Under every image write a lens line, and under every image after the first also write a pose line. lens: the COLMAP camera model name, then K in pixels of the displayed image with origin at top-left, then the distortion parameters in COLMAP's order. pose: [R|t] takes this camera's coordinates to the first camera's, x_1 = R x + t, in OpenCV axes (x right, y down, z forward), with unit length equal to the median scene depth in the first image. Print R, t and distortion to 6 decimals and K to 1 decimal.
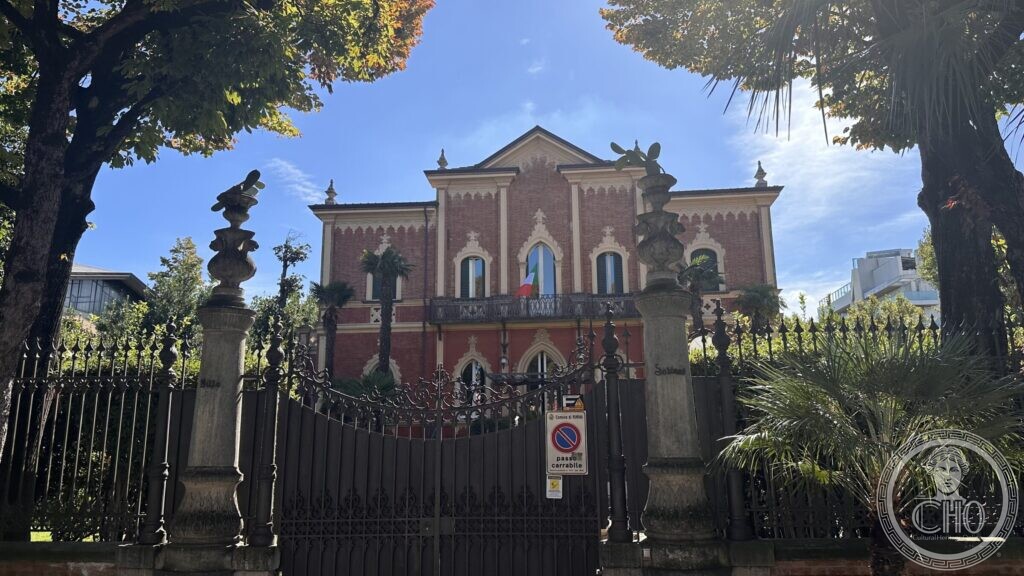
lens RADIAL K [[731.6, 0, 513.0], [0, 731.6, 301.5], [0, 0, 1]] dist [0.041263, -0.053630]
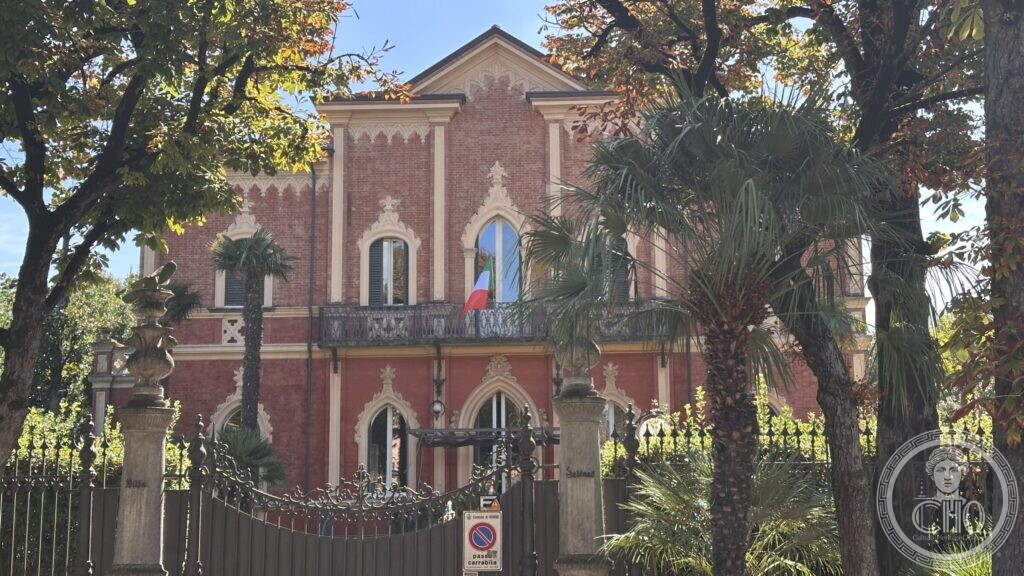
lens RADIAL K [[1460.4, 0, 538.2], [0, 1460.4, 299.7], [0, 0, 1]] dist [0.066015, 0.000000]
pose [[0.998725, 0.008138, 0.049815, 0.010674], [-0.009726, 0.999450, 0.031713, -0.052622], [-0.049529, -0.032157, 0.998255, -0.259450]]
